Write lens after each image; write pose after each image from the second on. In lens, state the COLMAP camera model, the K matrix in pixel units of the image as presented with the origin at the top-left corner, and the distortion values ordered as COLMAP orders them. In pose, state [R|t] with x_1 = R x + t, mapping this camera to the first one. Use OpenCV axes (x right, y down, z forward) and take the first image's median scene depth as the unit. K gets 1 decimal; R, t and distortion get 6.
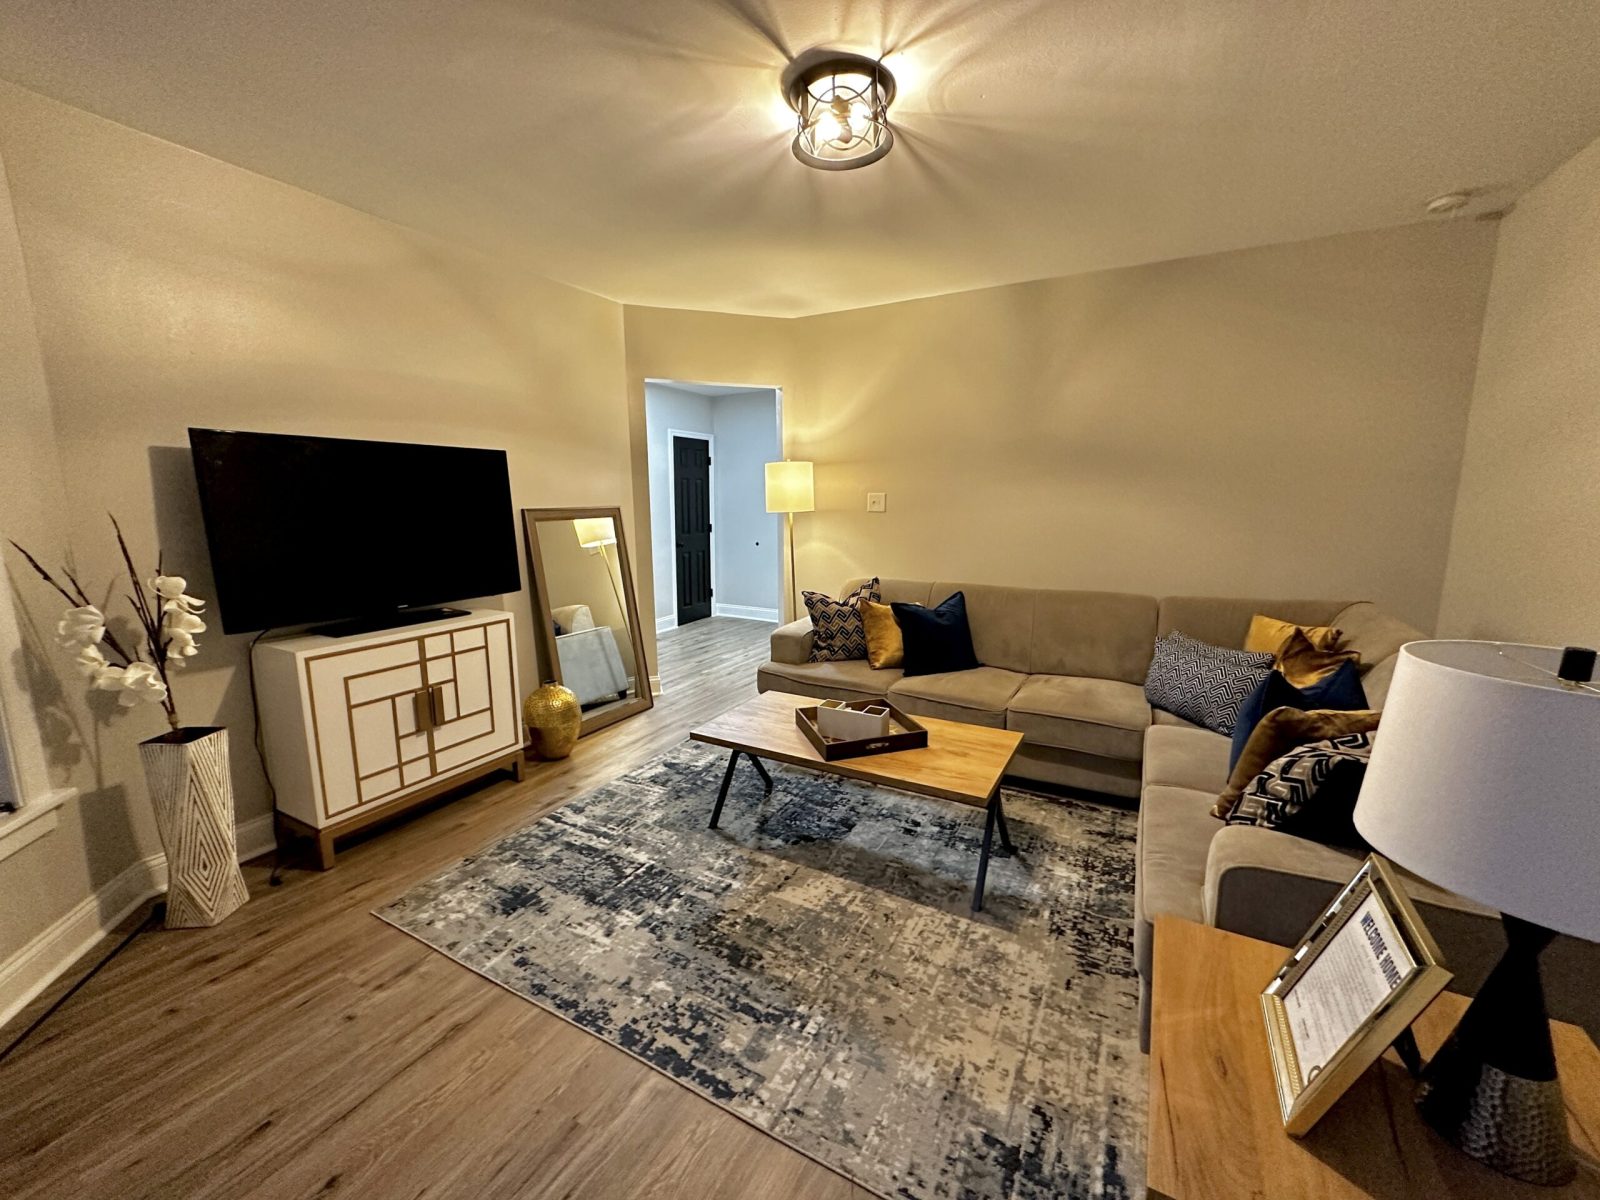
lens RADIAL K [[645.2, 0, 801.2], [0, 645.2, 594.9], [0, 0, 1]] dist [-0.000989, -0.000013]
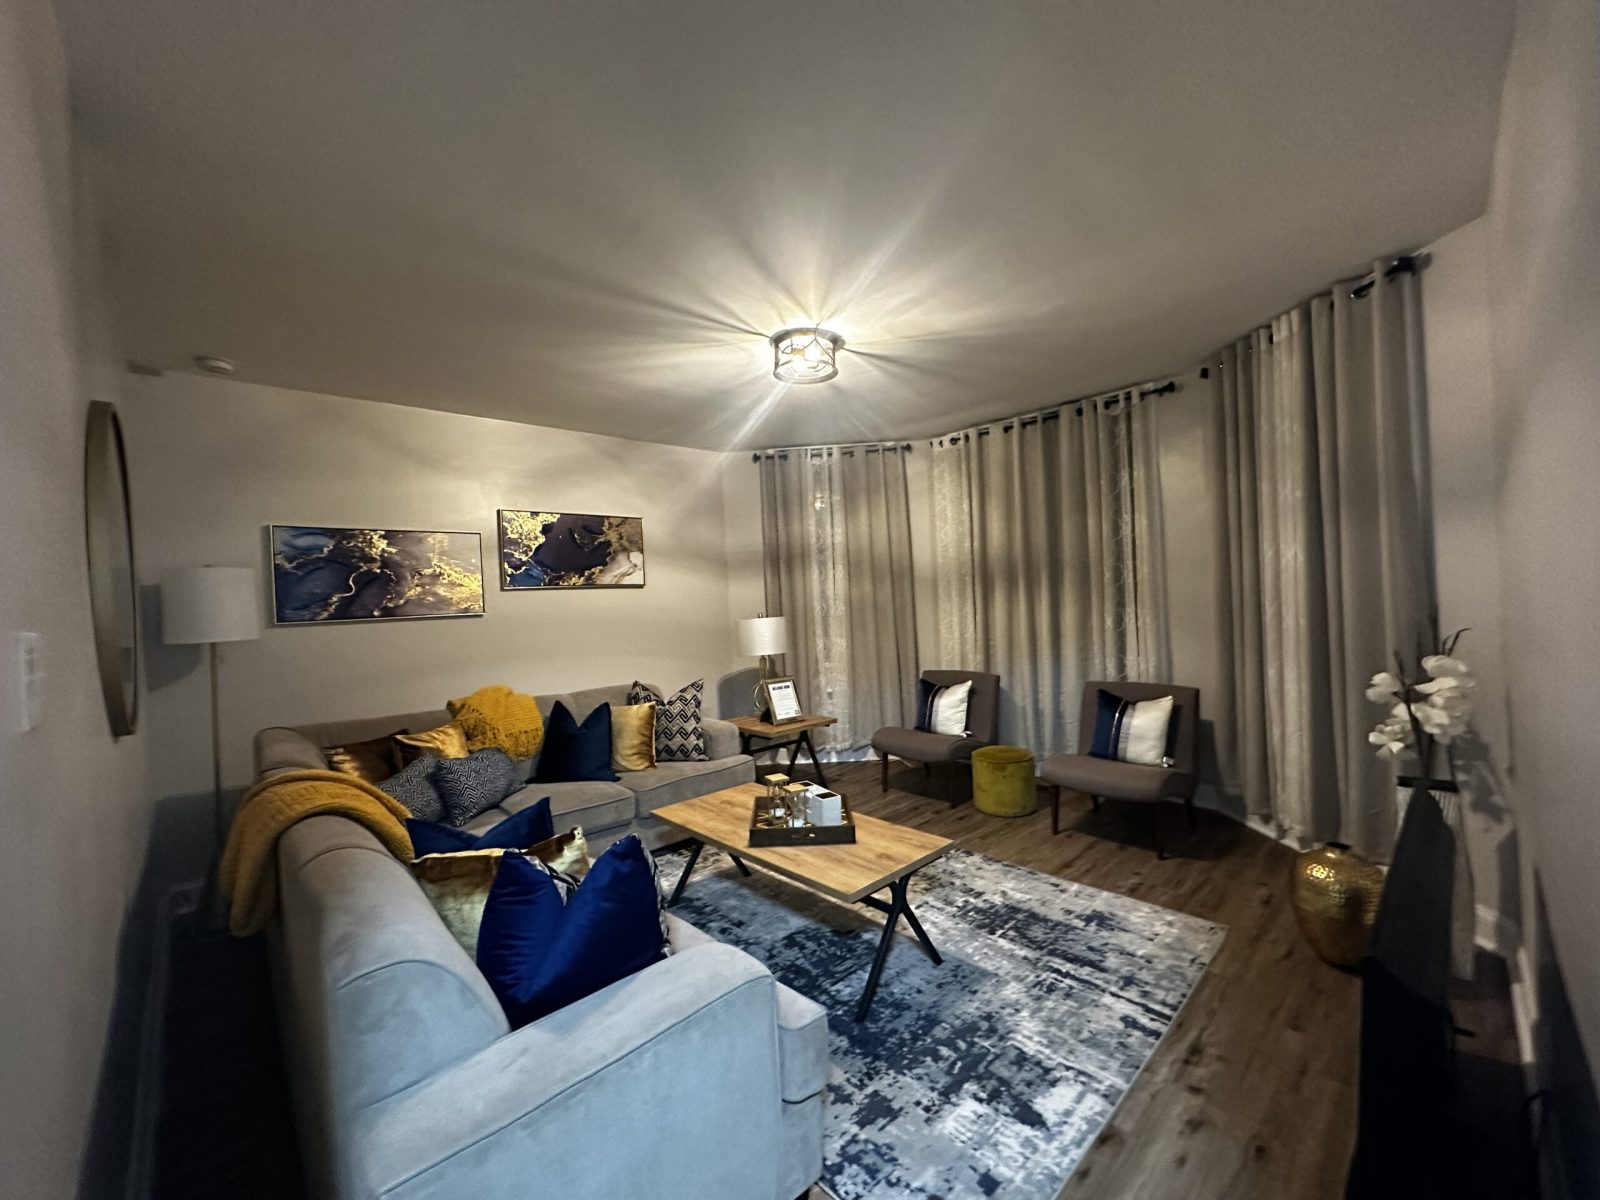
lens RADIAL K [[645.2, 0, 802.8], [0, 645.2, 600.6], [0, 0, 1]] dist [-0.000989, -0.000013]
pose [[-0.954973, 0.051101, 0.292259, -0.254358], [0.100309, 0.982659, 0.155948, -0.287359], [-0.279221, 0.178242, -0.943539, 1.841633]]
